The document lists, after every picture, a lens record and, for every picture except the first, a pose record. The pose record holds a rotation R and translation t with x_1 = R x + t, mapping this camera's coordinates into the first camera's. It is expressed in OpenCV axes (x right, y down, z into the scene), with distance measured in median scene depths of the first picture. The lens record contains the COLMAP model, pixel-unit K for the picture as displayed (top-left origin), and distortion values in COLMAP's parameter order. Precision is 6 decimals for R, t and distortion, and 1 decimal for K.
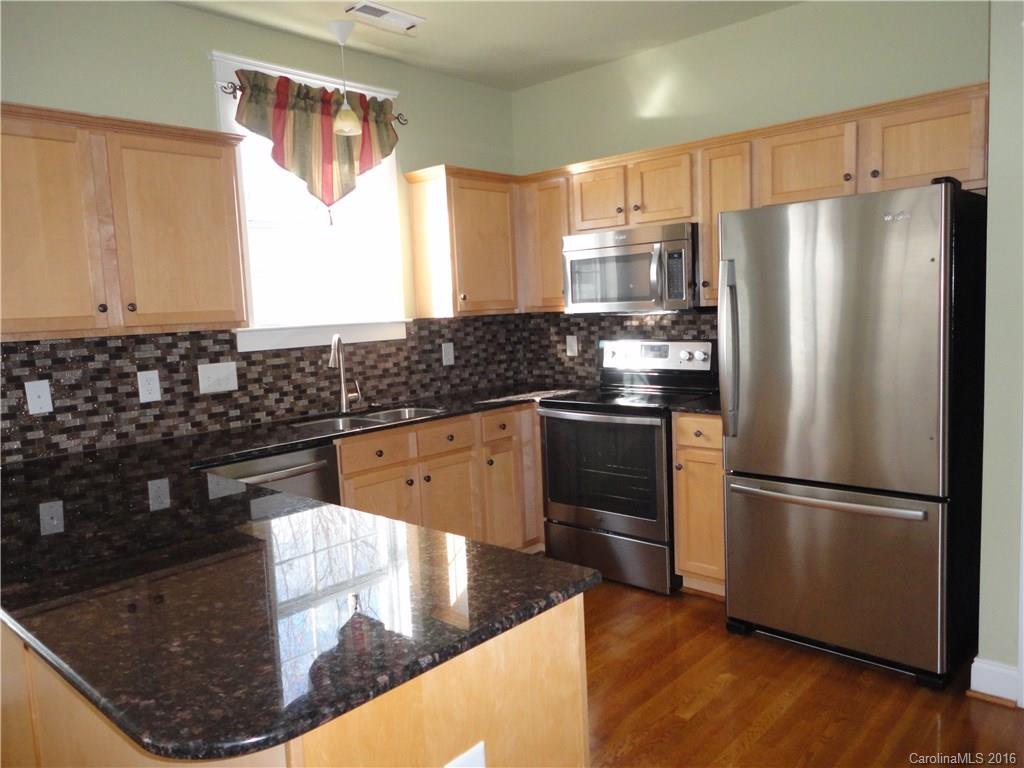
lens RADIAL K [[764.7, 0, 517.3], [0, 764.7, 382.8], [0, 0, 1]] dist [0.012082, -0.003517]
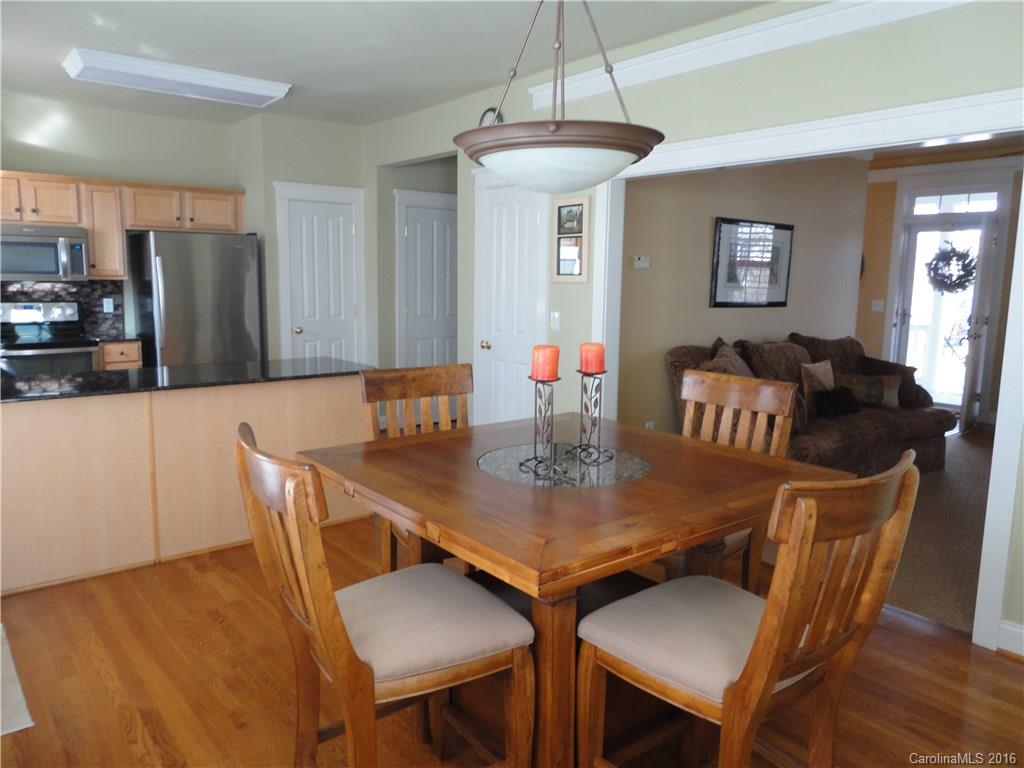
lens RADIAL K [[764.7, 0, 510.7], [0, 764.7, 386.5], [0, 0, 1]] dist [0.012082, -0.003517]
pose [[0.138191, -0.101036, 0.985239, -1.334147], [0.077455, 0.992839, 0.090951, 0.049639], [-0.987372, 0.063743, 0.145027, -0.115496]]
